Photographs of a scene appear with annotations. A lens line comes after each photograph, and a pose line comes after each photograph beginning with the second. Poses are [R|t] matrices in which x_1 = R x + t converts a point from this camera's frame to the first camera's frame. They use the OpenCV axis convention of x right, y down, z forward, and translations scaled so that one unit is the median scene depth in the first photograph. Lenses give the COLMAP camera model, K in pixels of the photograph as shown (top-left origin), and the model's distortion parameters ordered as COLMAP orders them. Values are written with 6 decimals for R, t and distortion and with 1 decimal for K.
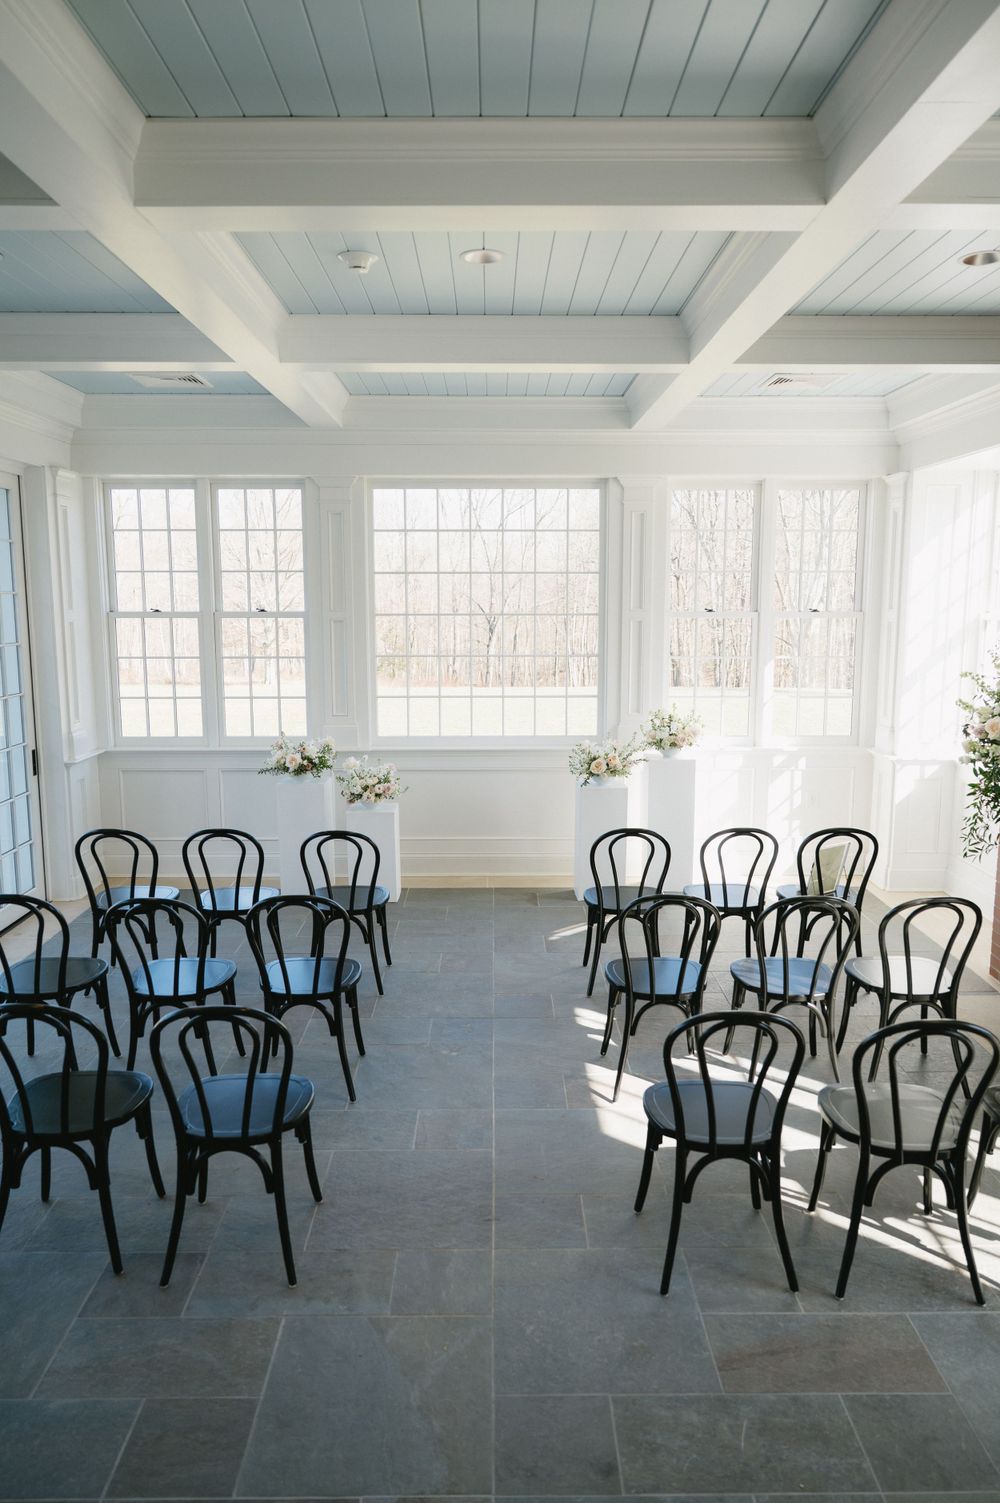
lens RADIAL K [[1061.0, 0, 499.4], [0, 1061.0, 752.5], [0, 0, 1]] dist [0.000206, 0.000001]
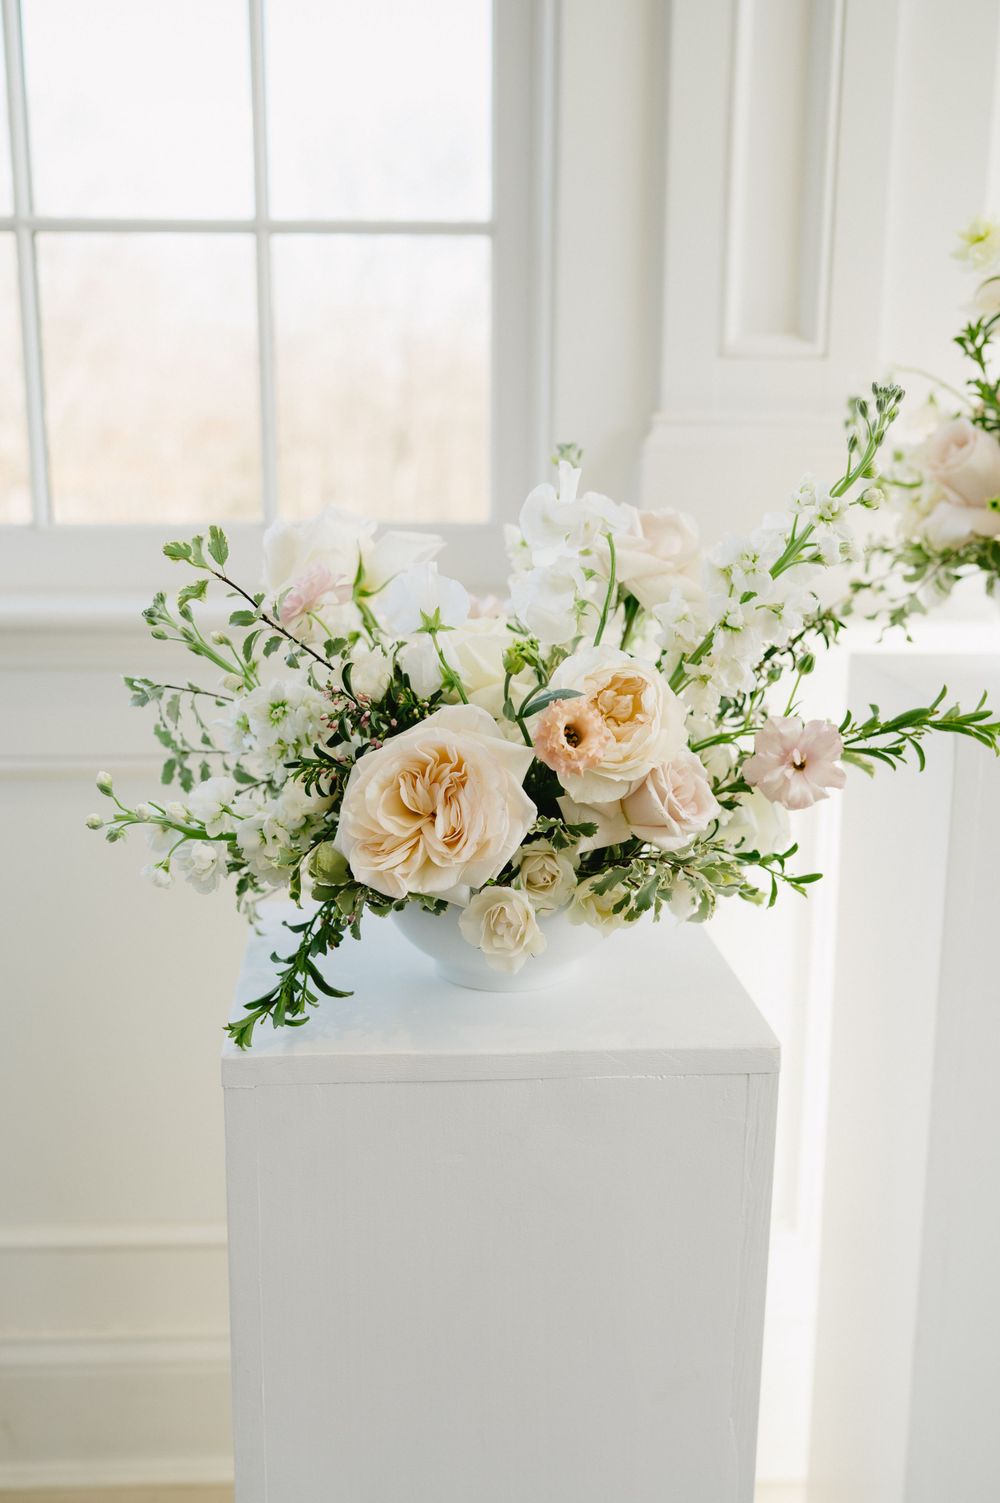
lens RADIAL K [[1483.9, 0, 500.0], [0, 1483.9, 751.4], [0, 0, 1]] dist [0.079331, 0.000000]
pose [[0.999130, -0.002887, 0.041607, 0.093032], [-0.000235, 0.997196, 0.074834, 0.000106], [-0.041706, -0.074779, 0.996328, 0.878028]]
